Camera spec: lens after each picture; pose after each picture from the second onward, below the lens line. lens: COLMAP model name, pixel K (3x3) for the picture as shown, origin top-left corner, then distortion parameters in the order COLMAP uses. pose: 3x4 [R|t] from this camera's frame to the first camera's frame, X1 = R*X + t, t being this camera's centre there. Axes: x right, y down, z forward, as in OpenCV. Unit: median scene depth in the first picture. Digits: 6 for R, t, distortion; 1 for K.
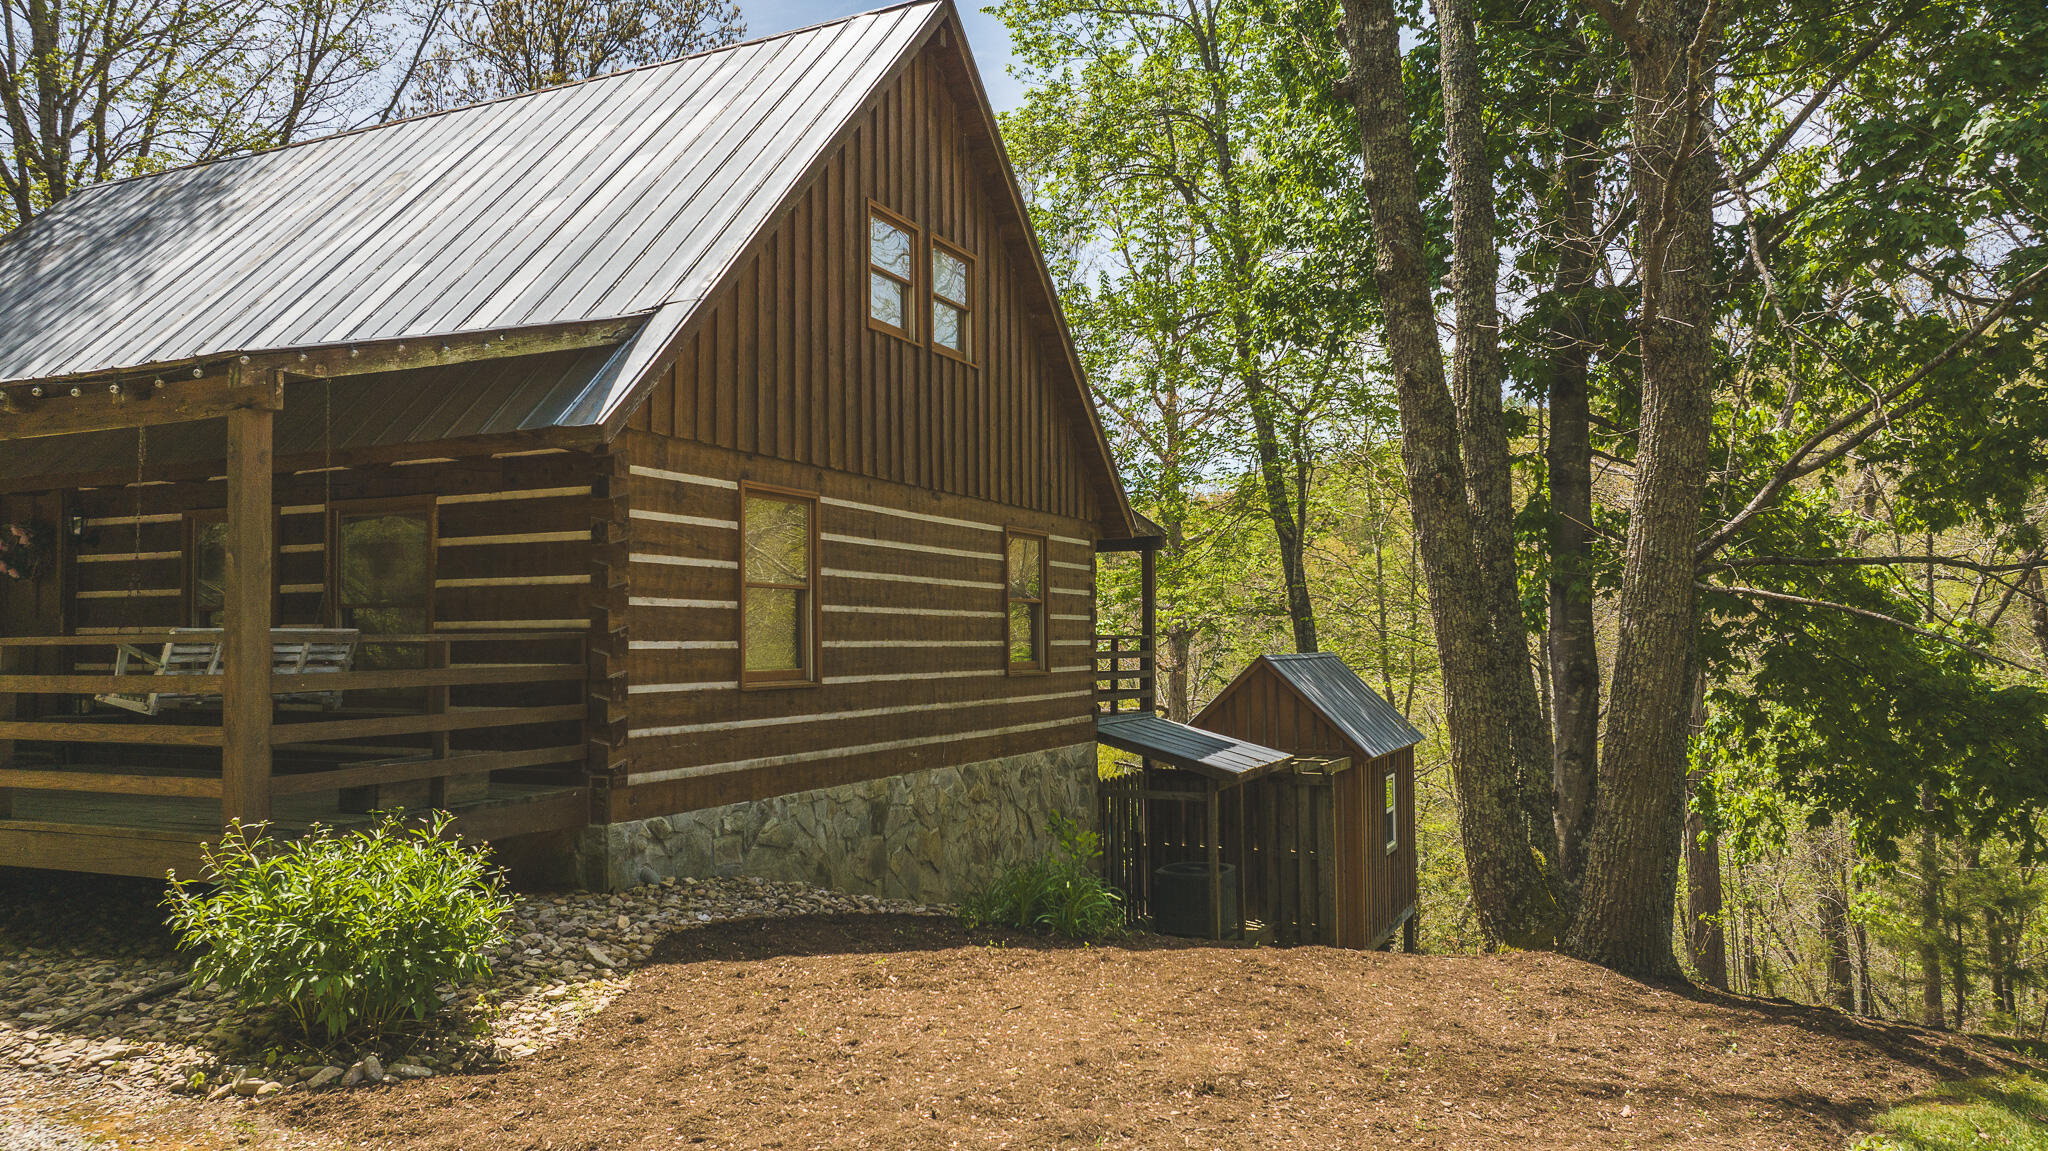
lens RADIAL K [[1433.4, 0, 1028.5], [0, 1433.4, 580.8], [0, 0, 1]] dist [-0.056868, 0.068538]
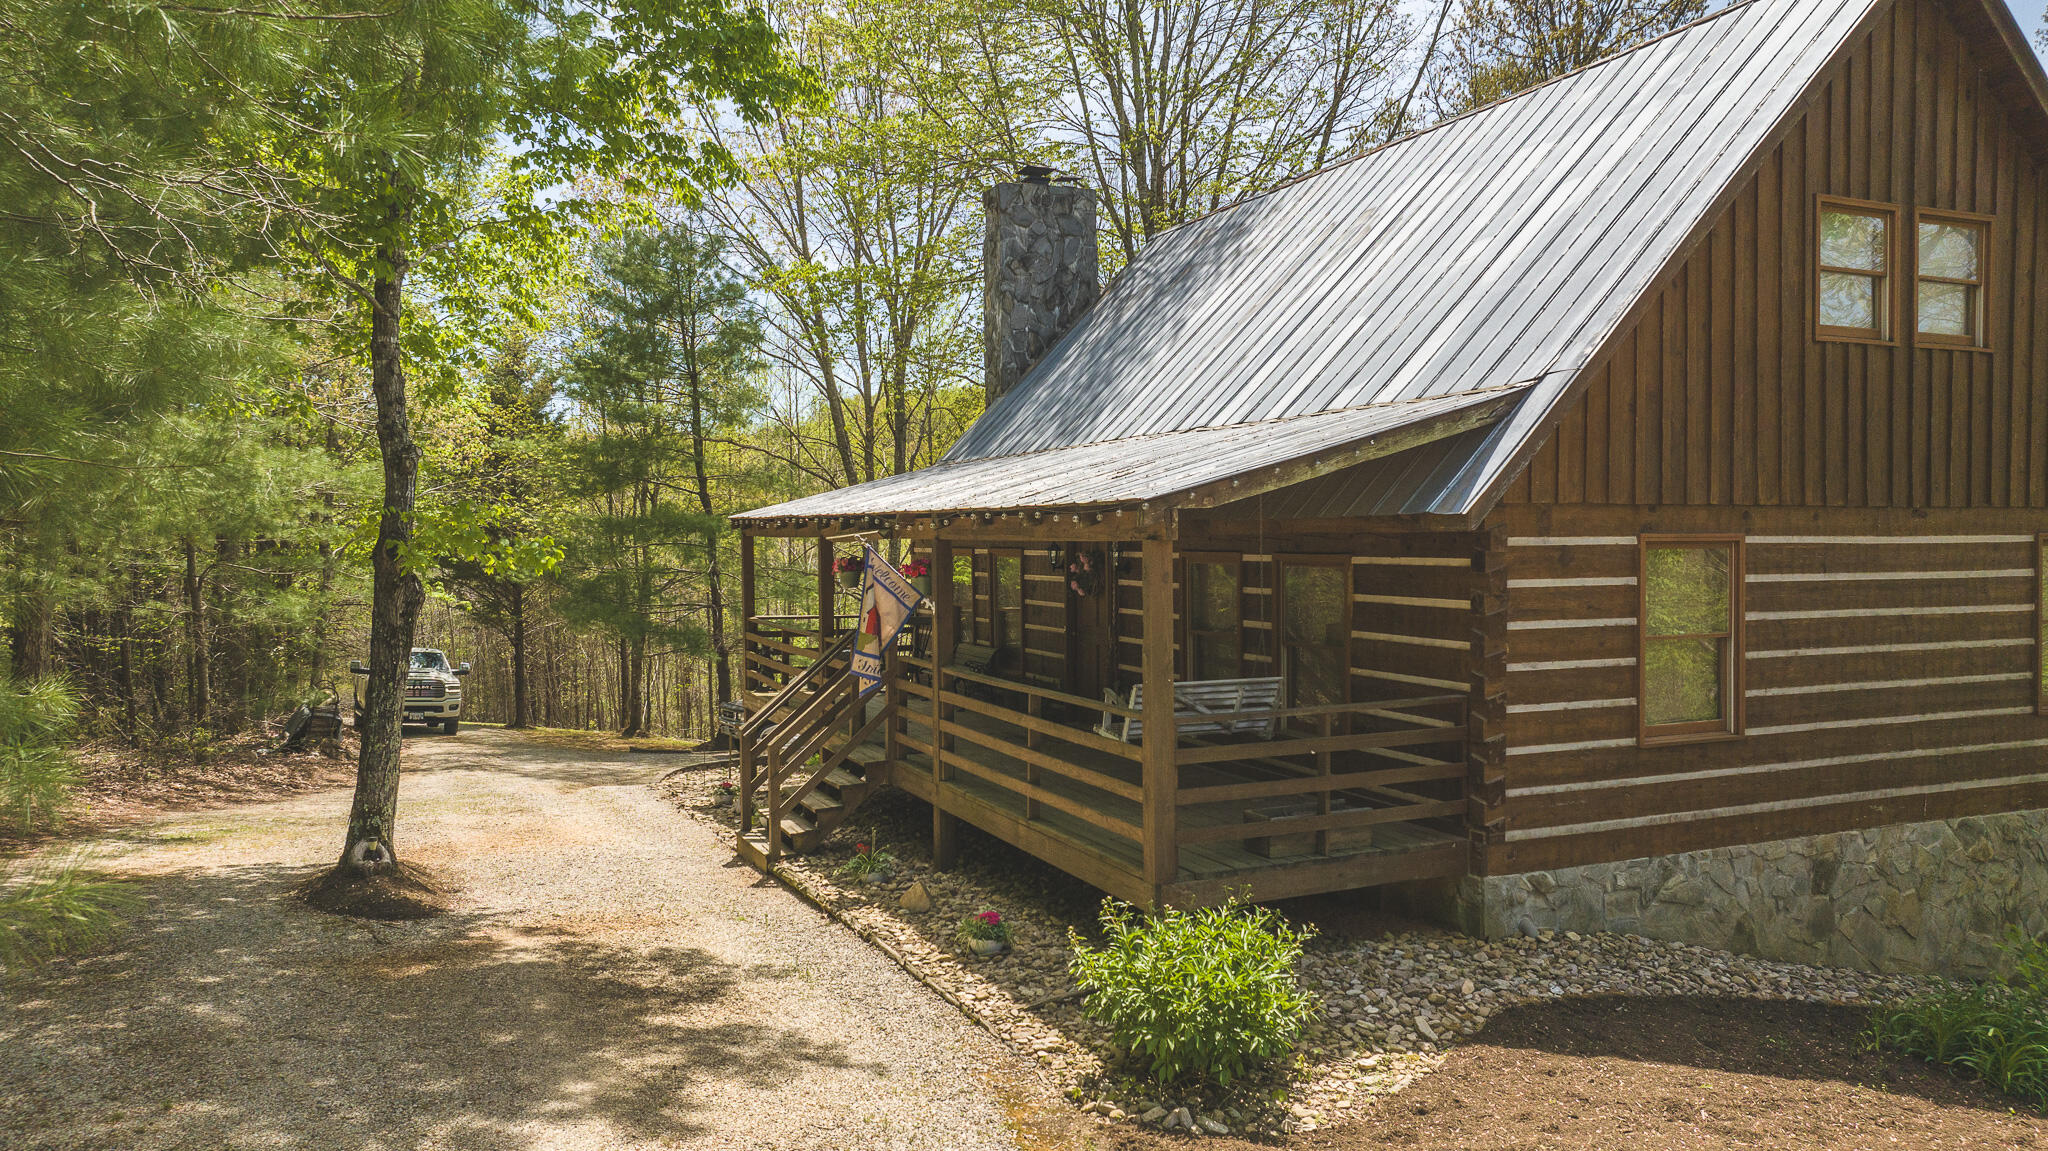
lens RADIAL K [[1433.4, 0, 1028.5], [0, 1433.4, 580.8], [0, 0, 1]] dist [-0.056868, 0.068538]
pose [[0.750696, 0.019309, -0.660365, 0.127031], [0.022949, 0.998207, 0.055276, -0.100478], [0.660249, -0.056650, 0.748907, -0.011821]]
